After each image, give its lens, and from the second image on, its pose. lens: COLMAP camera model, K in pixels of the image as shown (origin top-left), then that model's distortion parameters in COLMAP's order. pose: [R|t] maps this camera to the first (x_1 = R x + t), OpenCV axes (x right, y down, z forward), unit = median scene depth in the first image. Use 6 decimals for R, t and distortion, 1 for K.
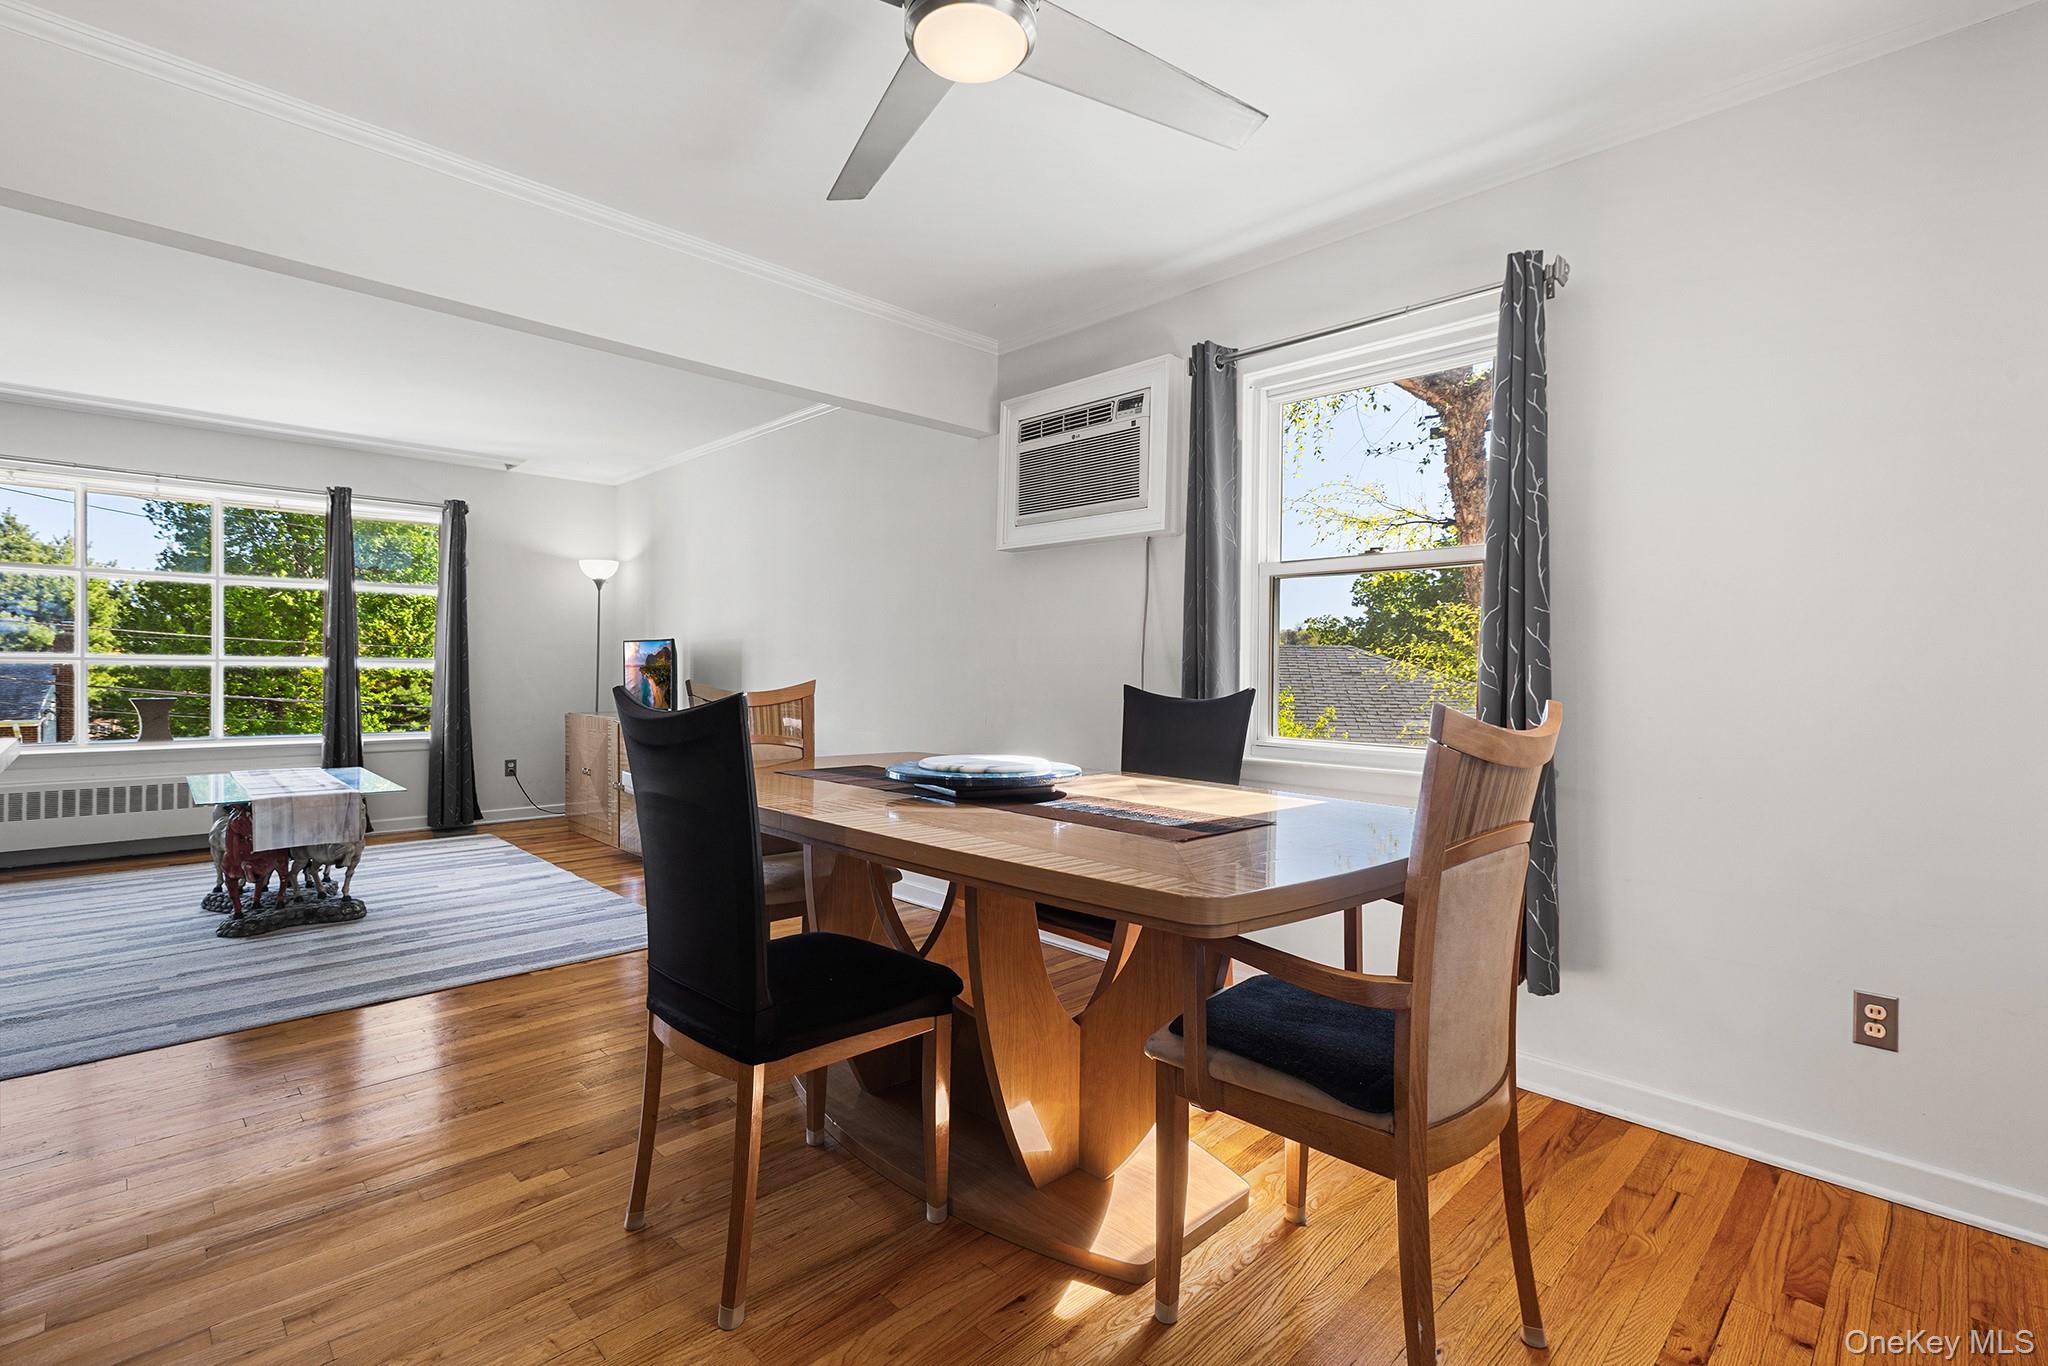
lens RADIAL K [[928.4, 0, 1025.4], [0, 928.4, 680.0], [0, 0, 1]] dist [0.001089, -0.001175]
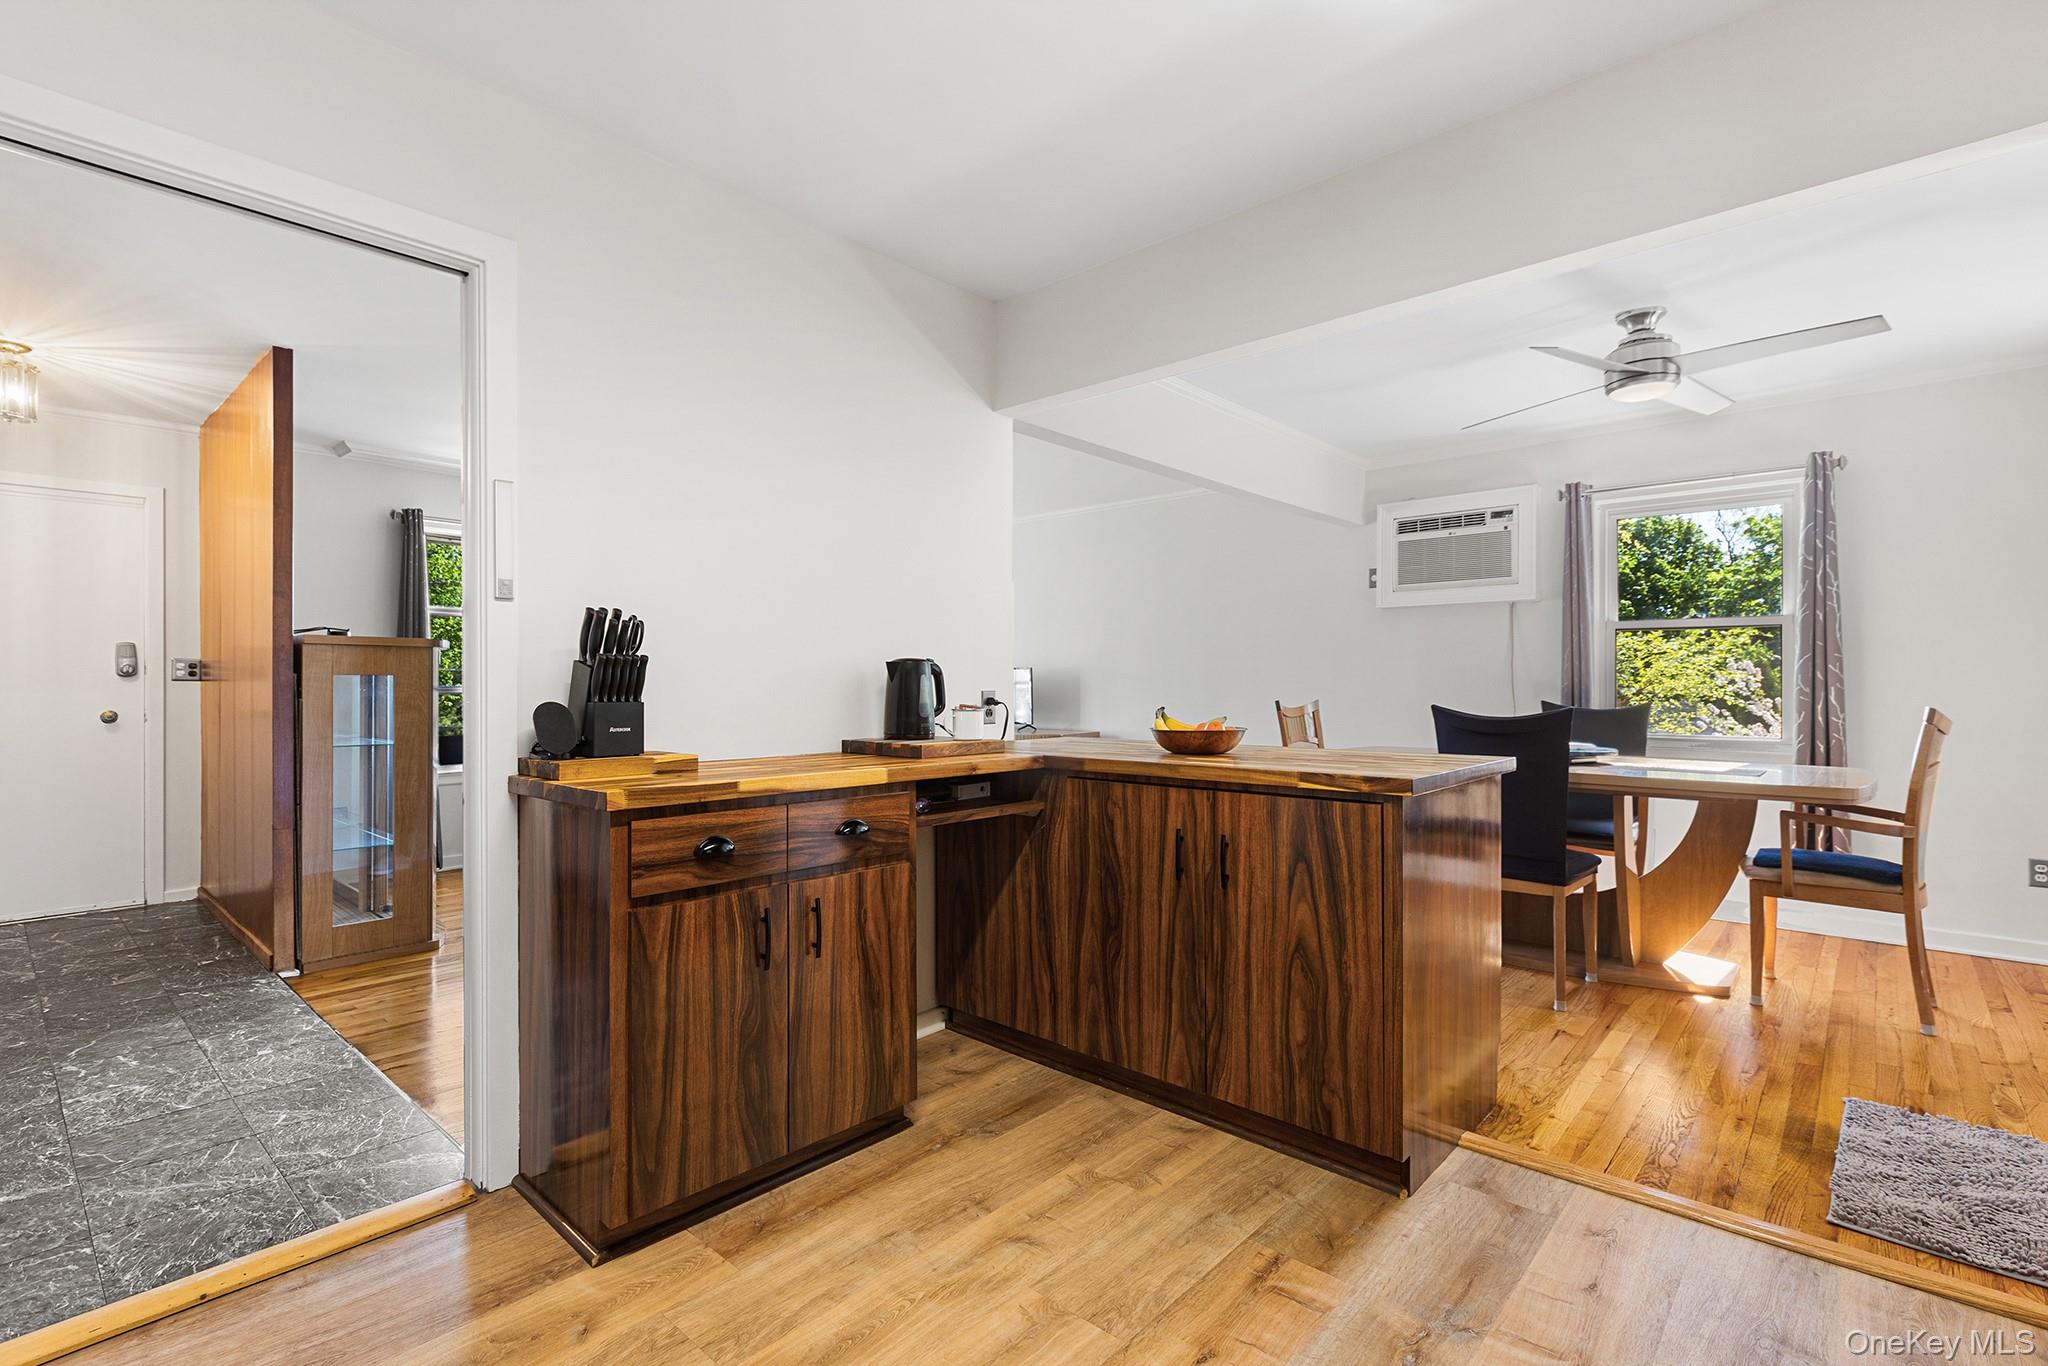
lens RADIAL K [[928.4, 0, 1036.5], [0, 928.4, 679.0], [0, 0, 1]] dist [0.001089, -0.001175]
pose [[0.998239, -0.007696, 0.058825, -0.748563], [0.008962, 0.999733, -0.021276, -0.003924], [-0.058645, 0.021766, 0.998042, -0.469765]]
